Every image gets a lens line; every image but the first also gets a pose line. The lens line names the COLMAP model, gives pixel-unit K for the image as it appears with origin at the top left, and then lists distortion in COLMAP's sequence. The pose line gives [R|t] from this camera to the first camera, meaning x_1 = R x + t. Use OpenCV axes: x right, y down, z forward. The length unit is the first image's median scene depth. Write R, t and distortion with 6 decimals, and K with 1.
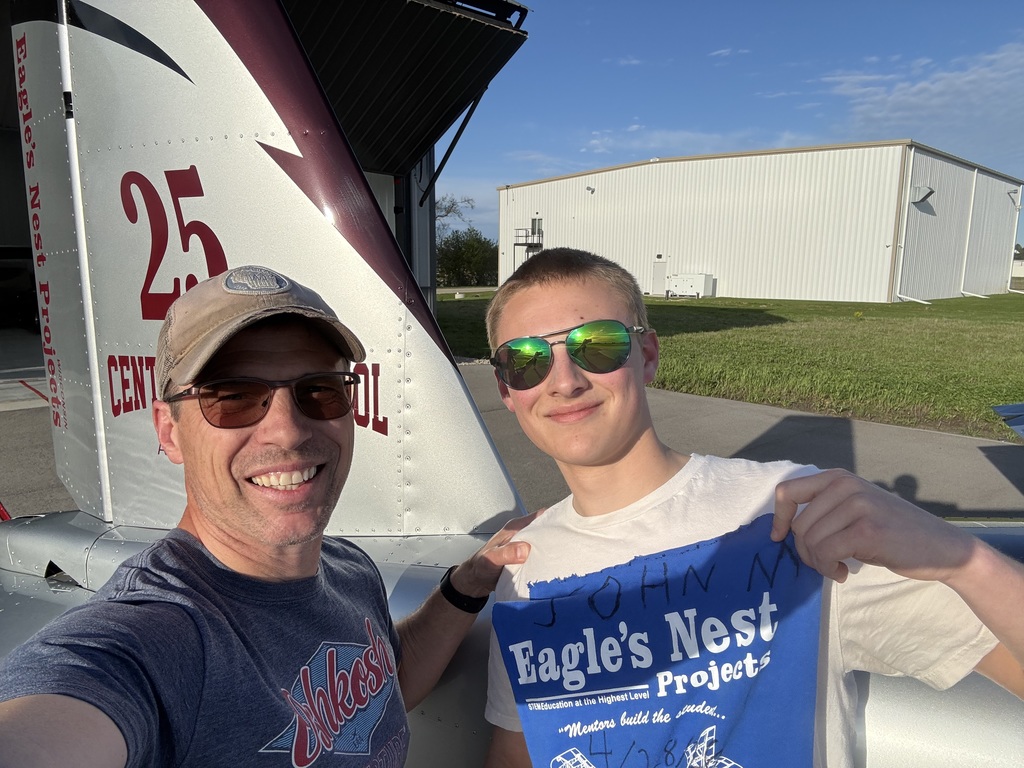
lens RADIAL K [[717.2, 0, 512.2], [0, 717.2, 386.1], [0, 0, 1]] dist [0.002541, -0.000512]
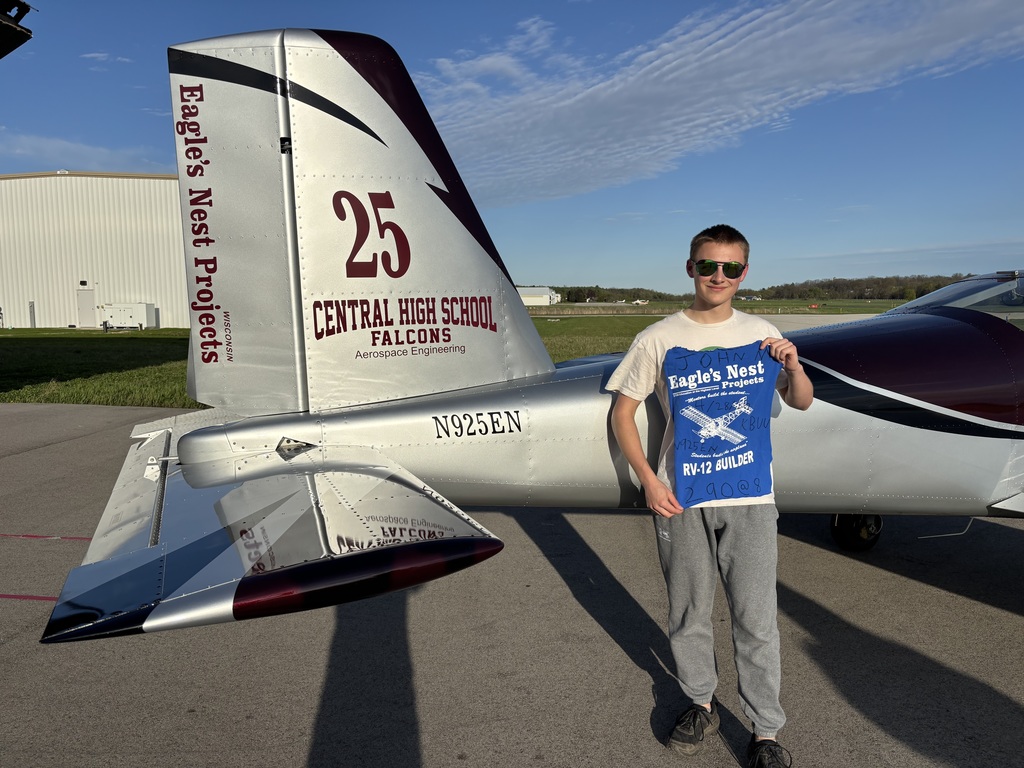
lens RADIAL K [[775.3, 0, 511.4], [0, 775.3, 383.4], [0, 0, 1]] dist [-0.000876, -0.002731]
pose [[0.733661, -0.081573, 0.674601, -1.443497], [0.118856, 0.992869, -0.009204, 0.210979], [-0.669040, 0.086933, 0.738125, -0.563597]]
